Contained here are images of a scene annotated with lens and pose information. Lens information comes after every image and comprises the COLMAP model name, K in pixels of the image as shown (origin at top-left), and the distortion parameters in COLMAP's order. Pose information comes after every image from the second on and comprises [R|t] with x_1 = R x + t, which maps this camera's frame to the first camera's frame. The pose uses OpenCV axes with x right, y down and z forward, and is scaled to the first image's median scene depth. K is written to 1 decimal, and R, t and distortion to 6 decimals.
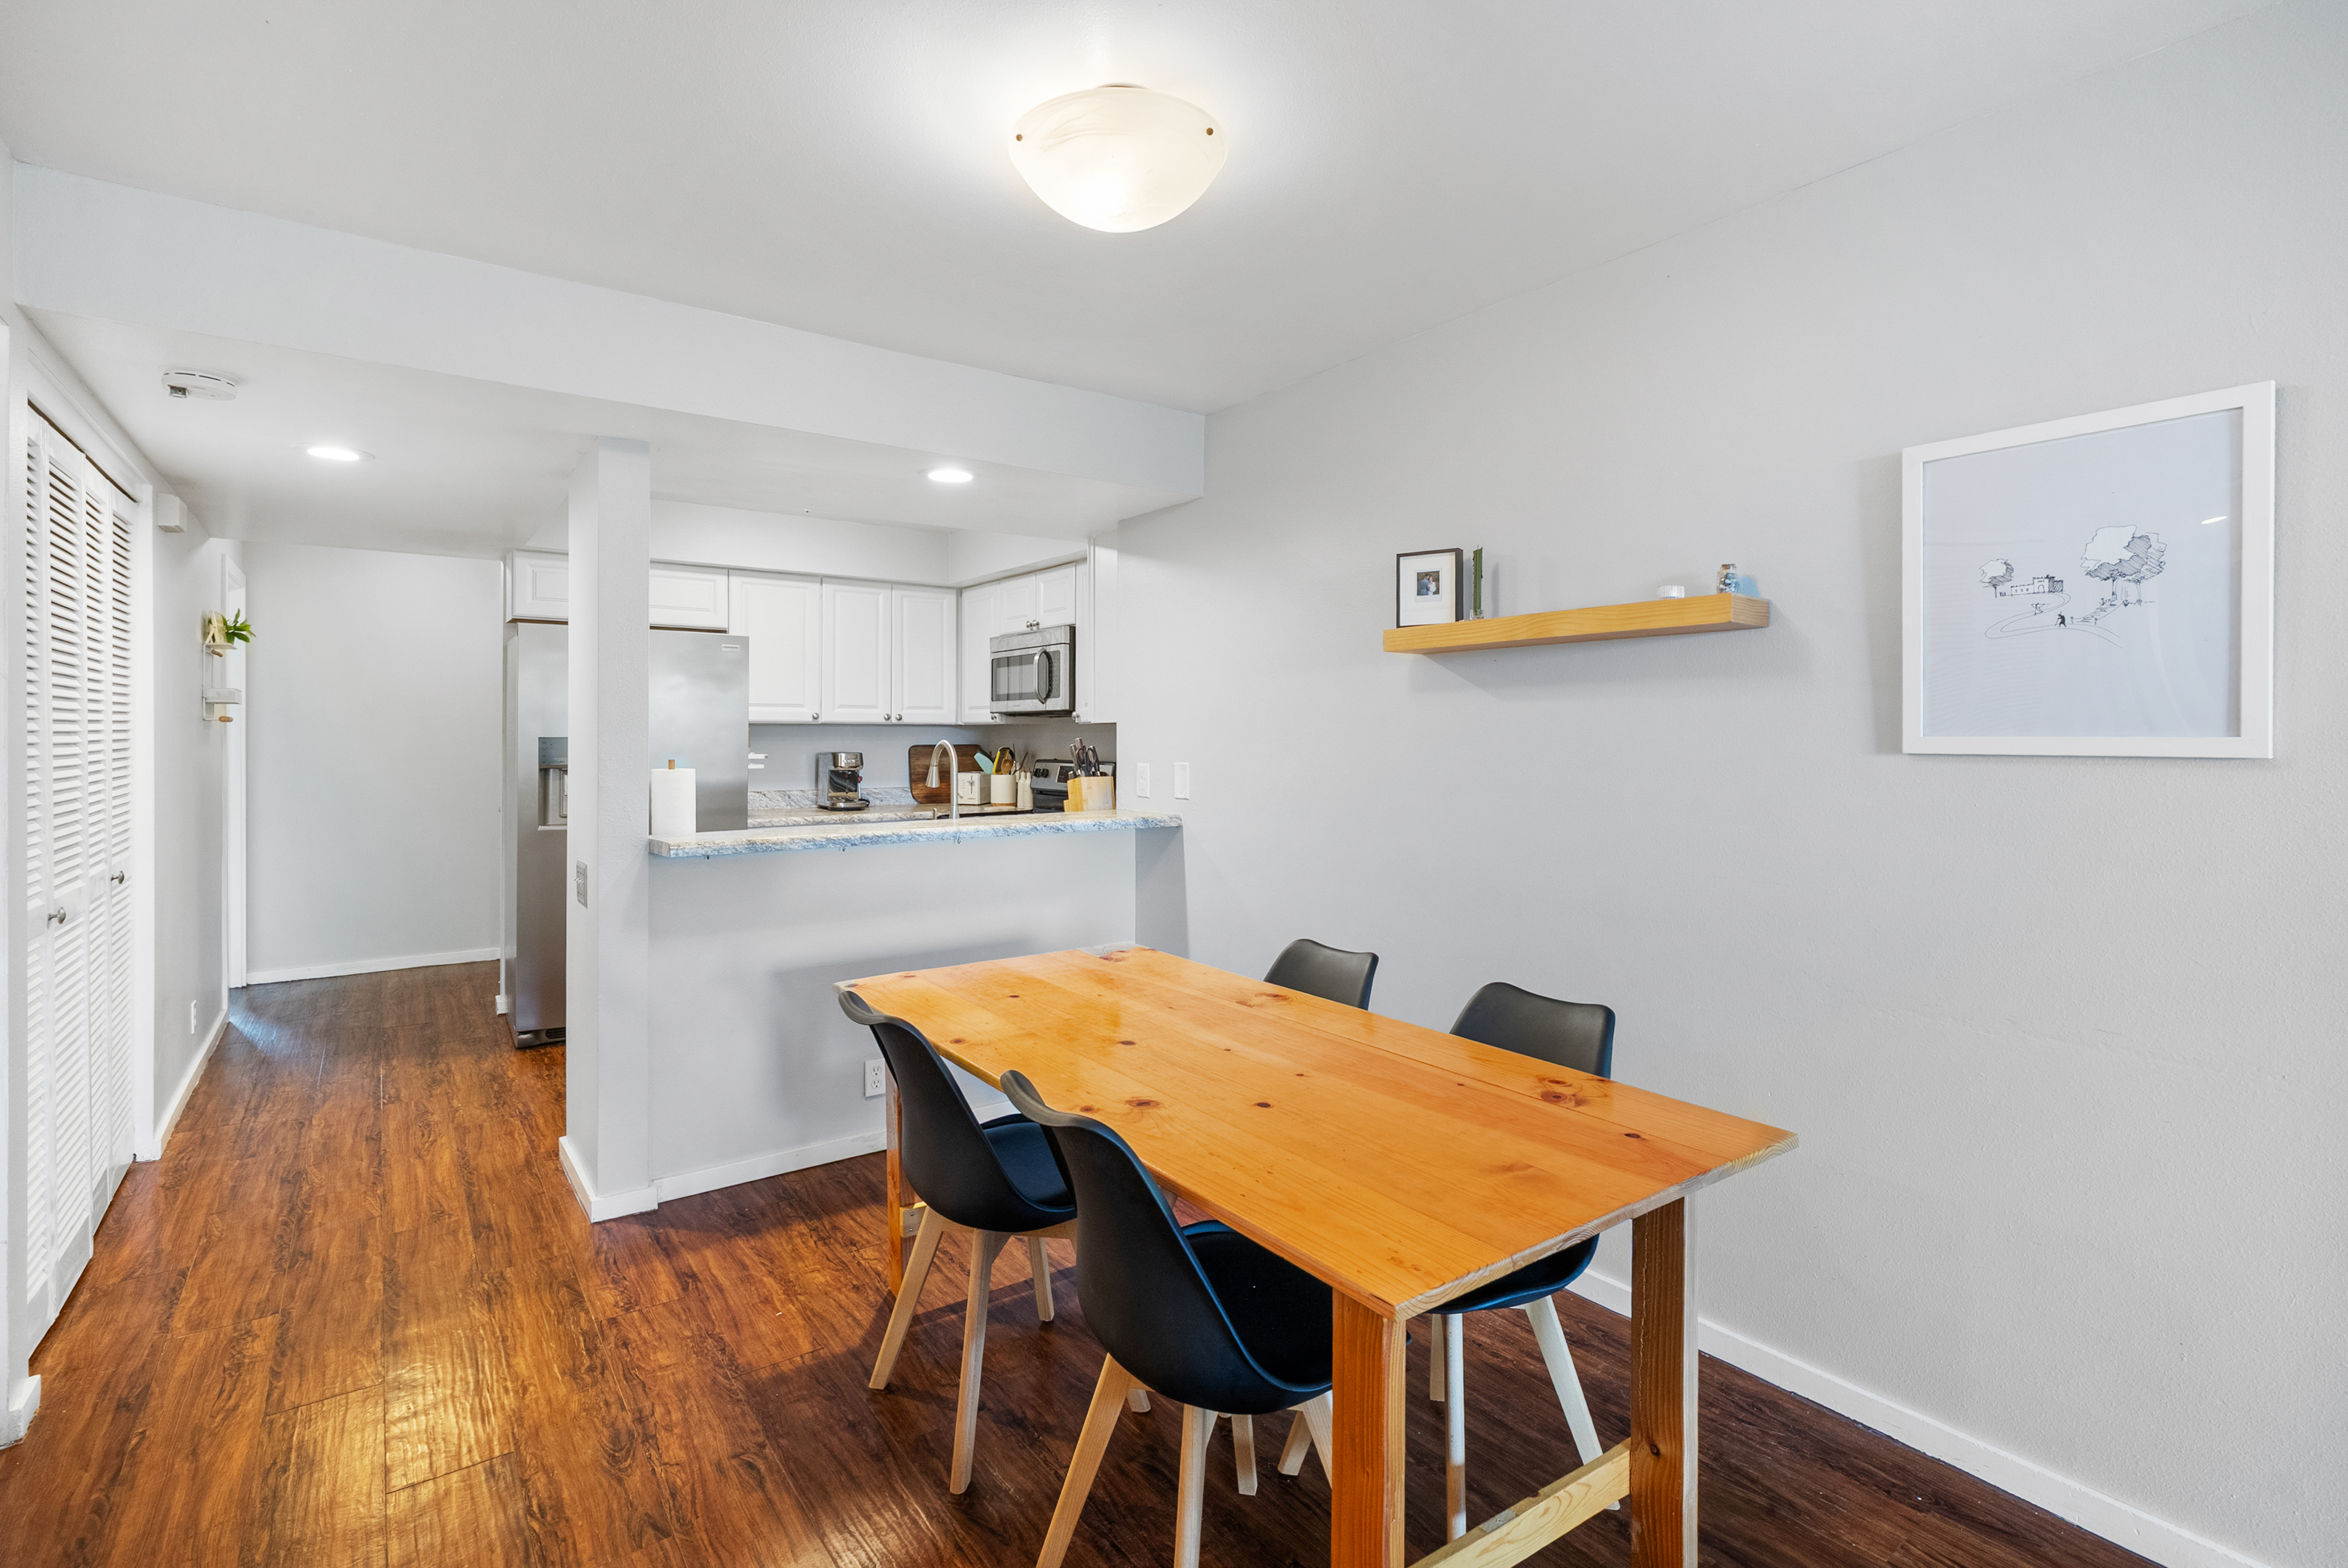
lens RADIAL K [[1089.2, 0, 1173.0], [0, 1089.2, 740.1], [0, 0, 1]] dist [-0.000529, 0.000237]
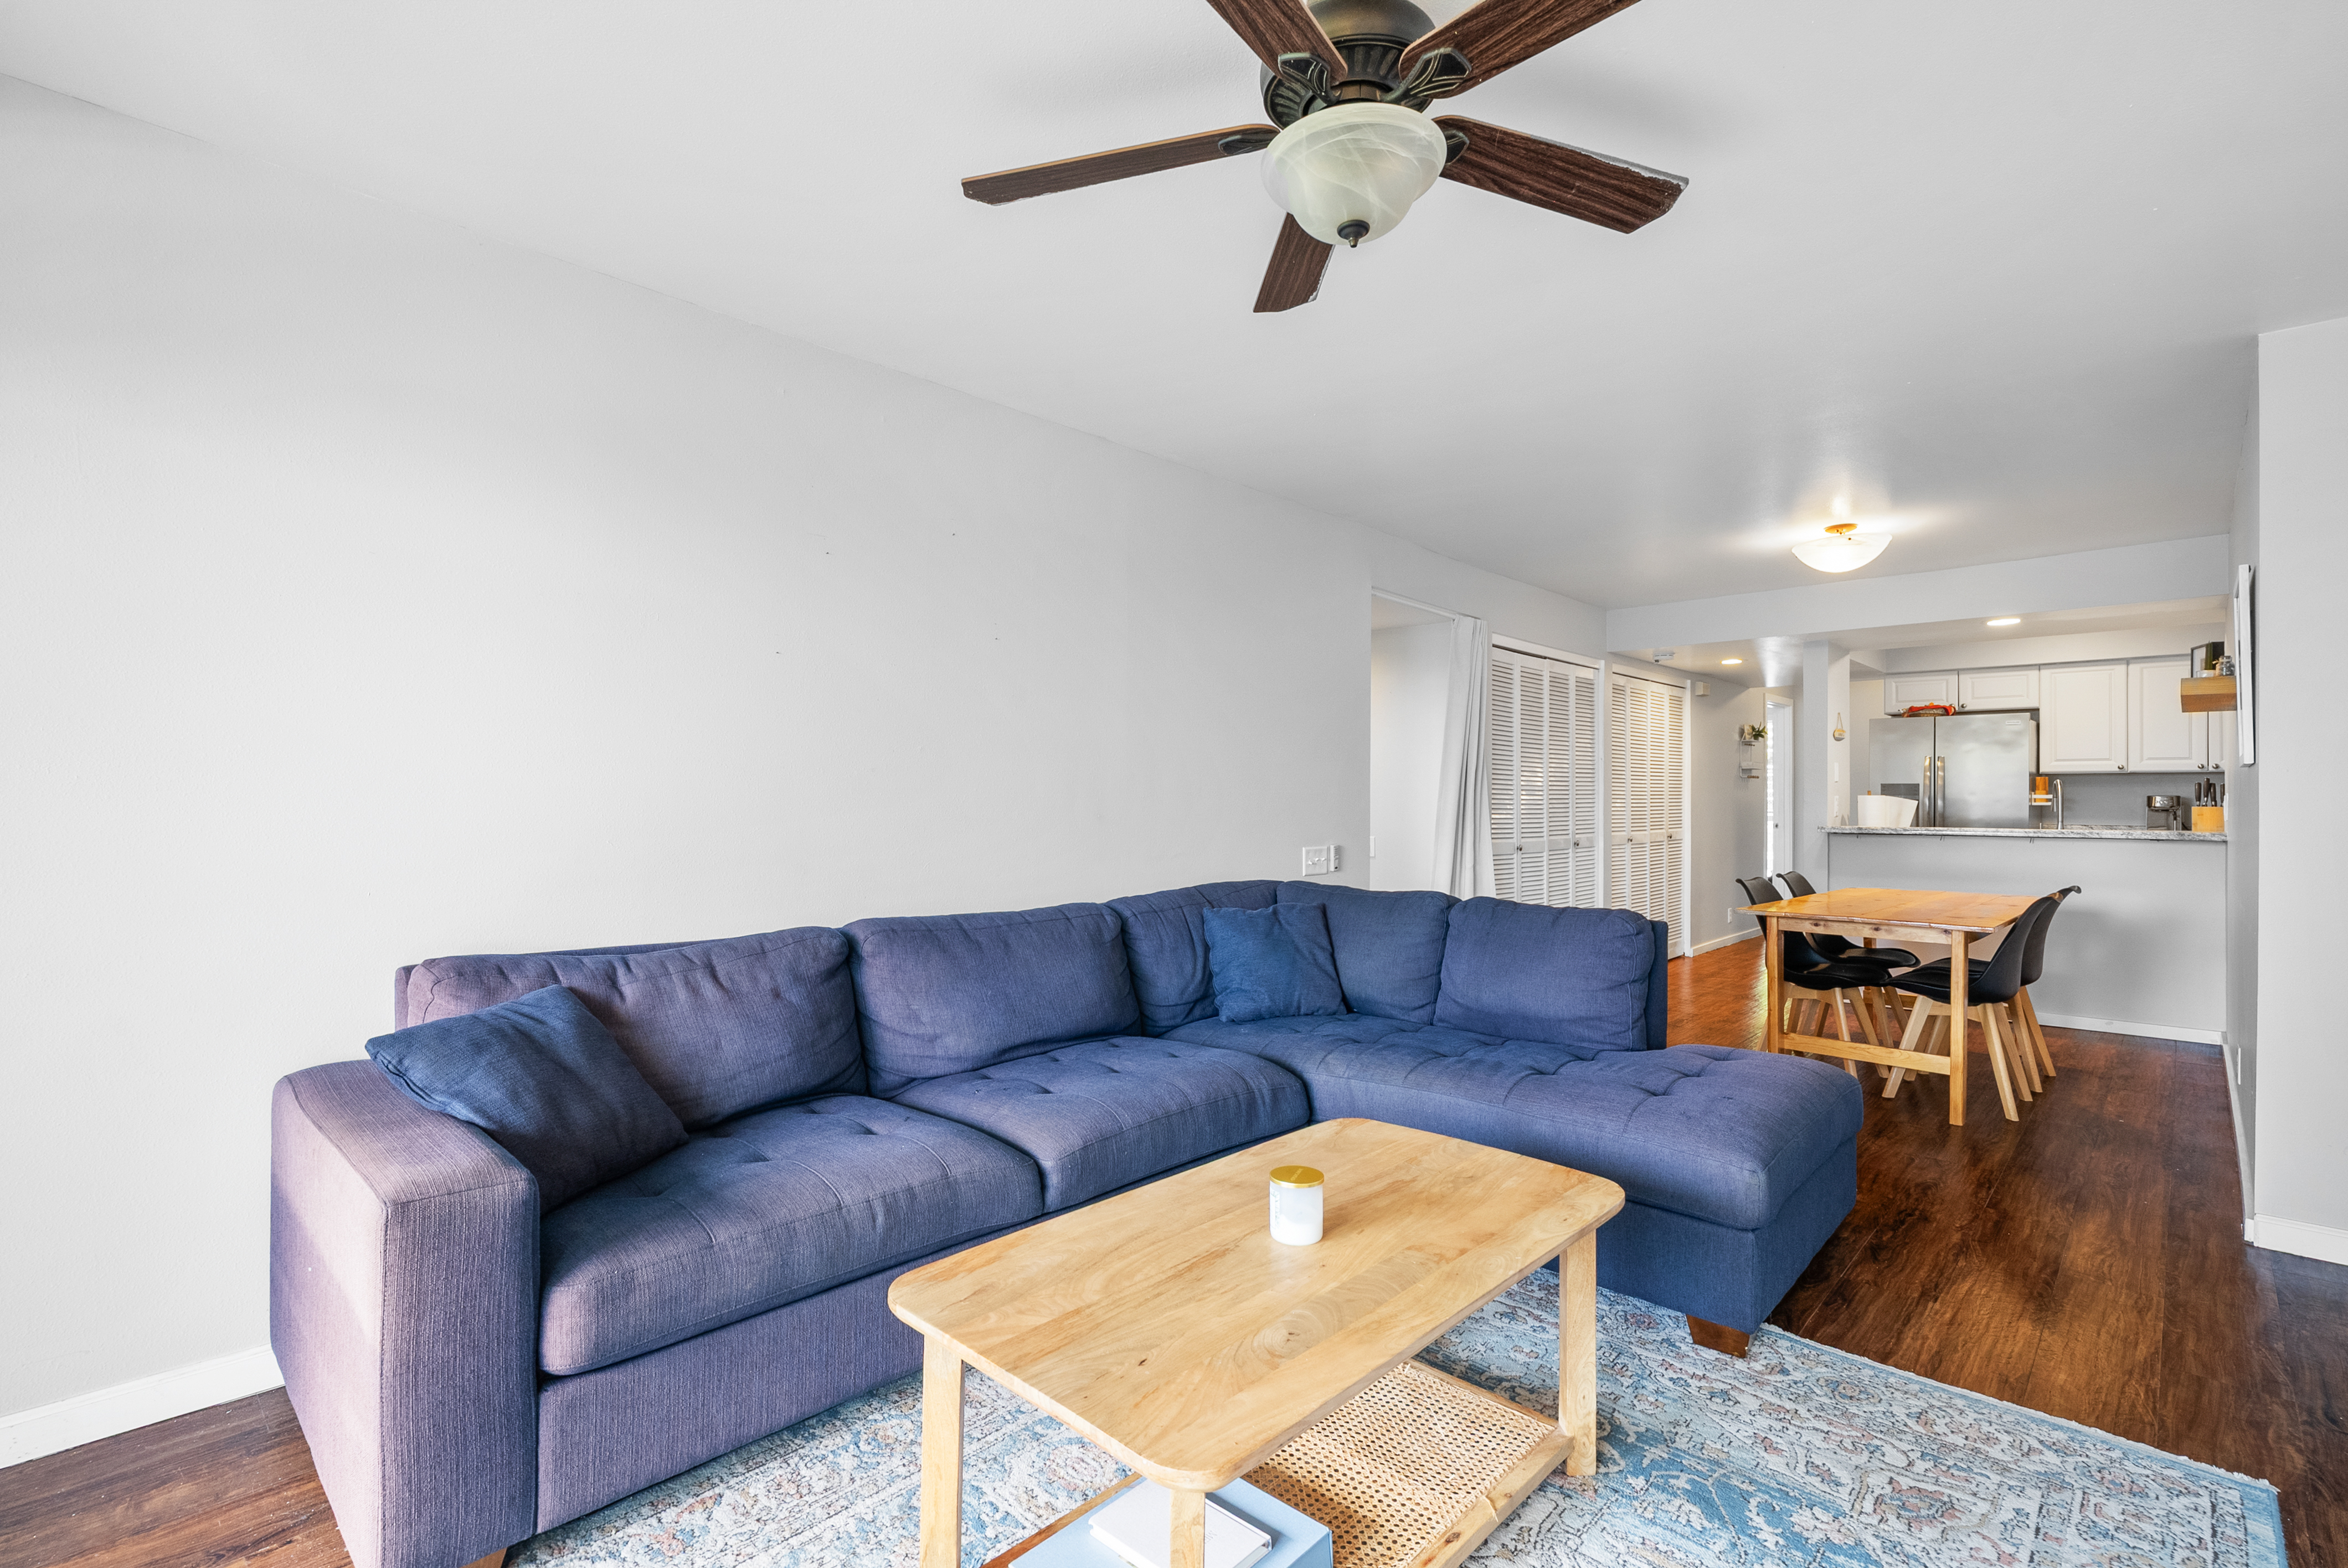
lens RADIAL K [[1064.3, 0, 1167.3], [0, 1064.3, 786.2], [0, 0, 1]] dist [-0.003983, 0.001618]
pose [[0.173177, -0.012990, -0.984805, 1.177683], [-0.009659, 0.999843, -0.014887, 0.049382], [0.984843, 0.012090, 0.173024, -0.553432]]
